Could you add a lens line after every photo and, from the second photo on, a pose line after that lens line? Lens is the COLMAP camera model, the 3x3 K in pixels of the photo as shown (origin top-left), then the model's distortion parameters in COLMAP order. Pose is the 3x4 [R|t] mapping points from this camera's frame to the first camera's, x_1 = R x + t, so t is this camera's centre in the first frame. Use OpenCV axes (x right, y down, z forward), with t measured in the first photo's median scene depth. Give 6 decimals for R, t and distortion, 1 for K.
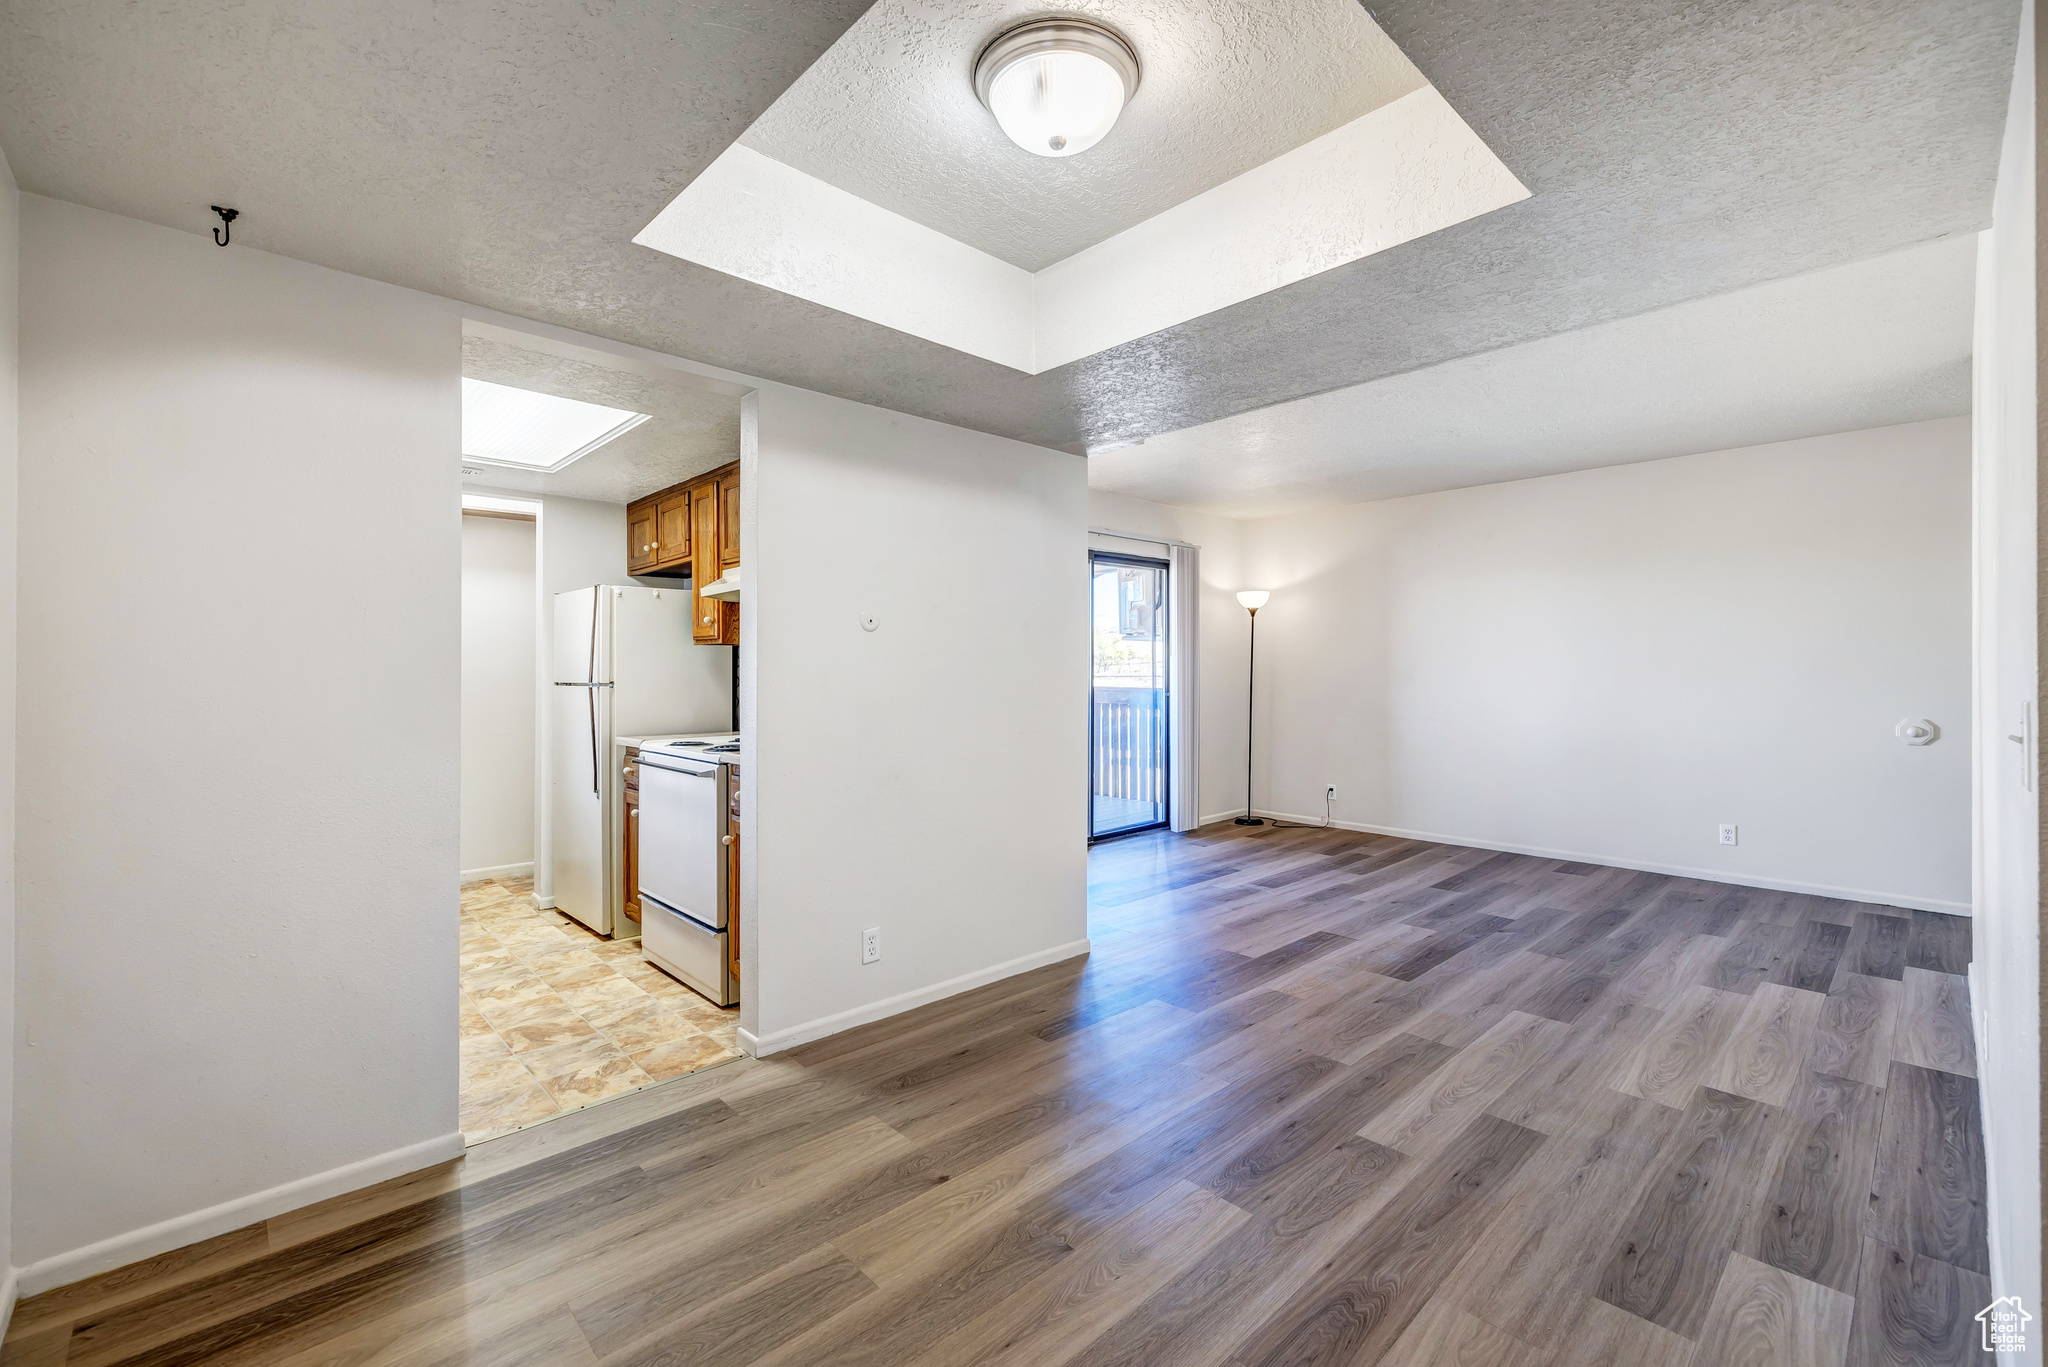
lens RADIAL K [[869.1, 0, 1041.4], [0, 869.1, 680.3], [0, 0, 1]] dist [-0.001073, -0.000751]
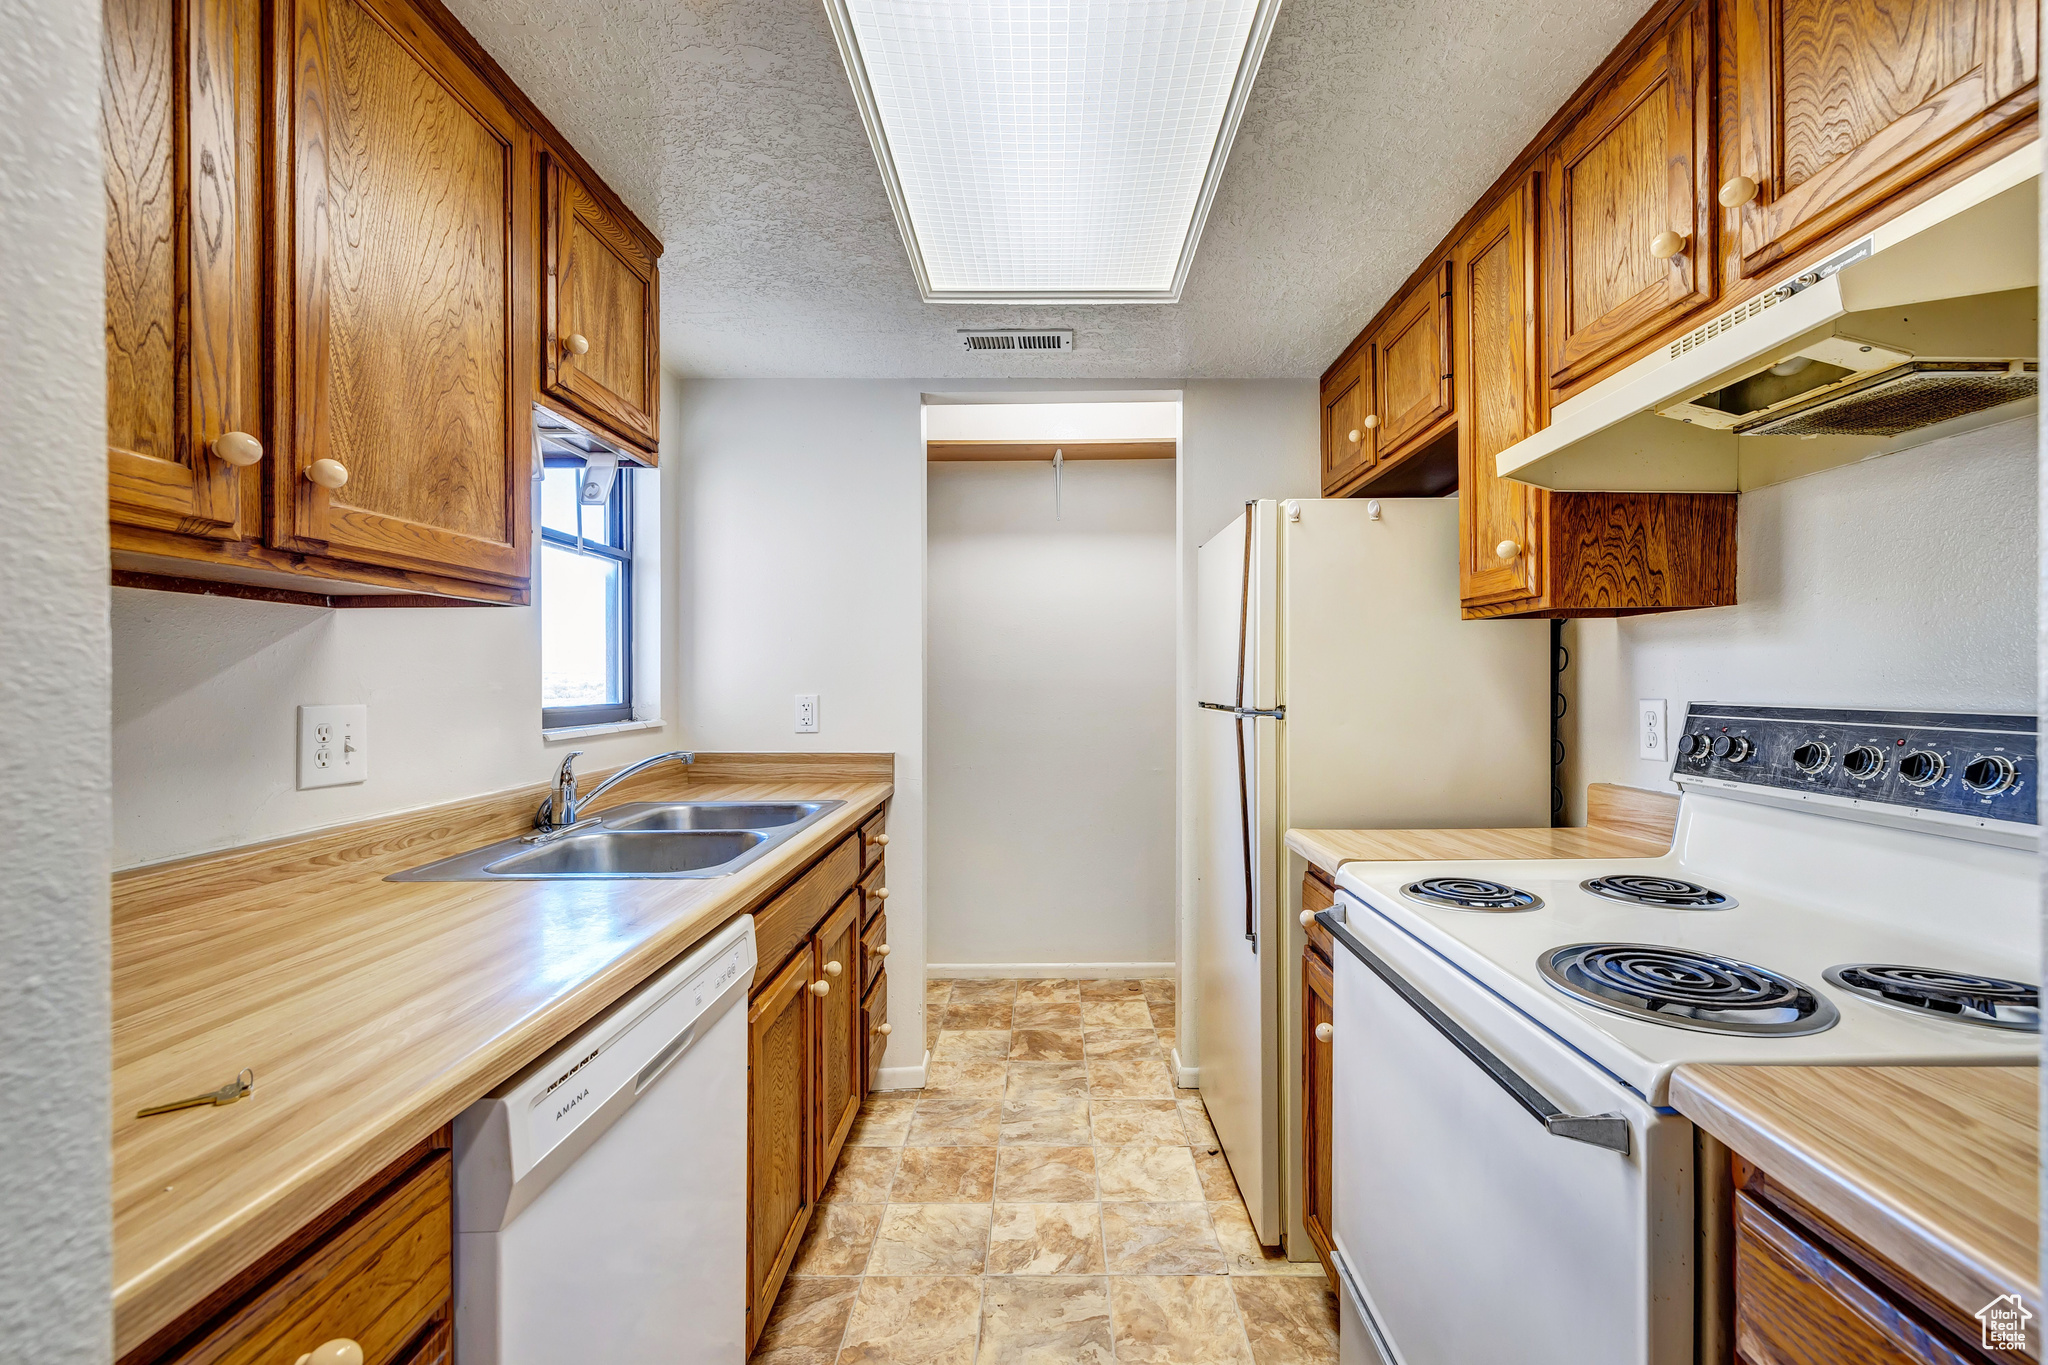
lens RADIAL K [[869.1, 0, 1041.4], [0, 869.1, 679.3], [0, 0, 1]] dist [-0.001073, -0.000751]
pose [[0.712450, -0.003821, -0.701712, -0.318151], [-0.002543, 0.999965, -0.008028, -0.010563], [0.701718, 0.007504, 0.712415, 0.709185]]
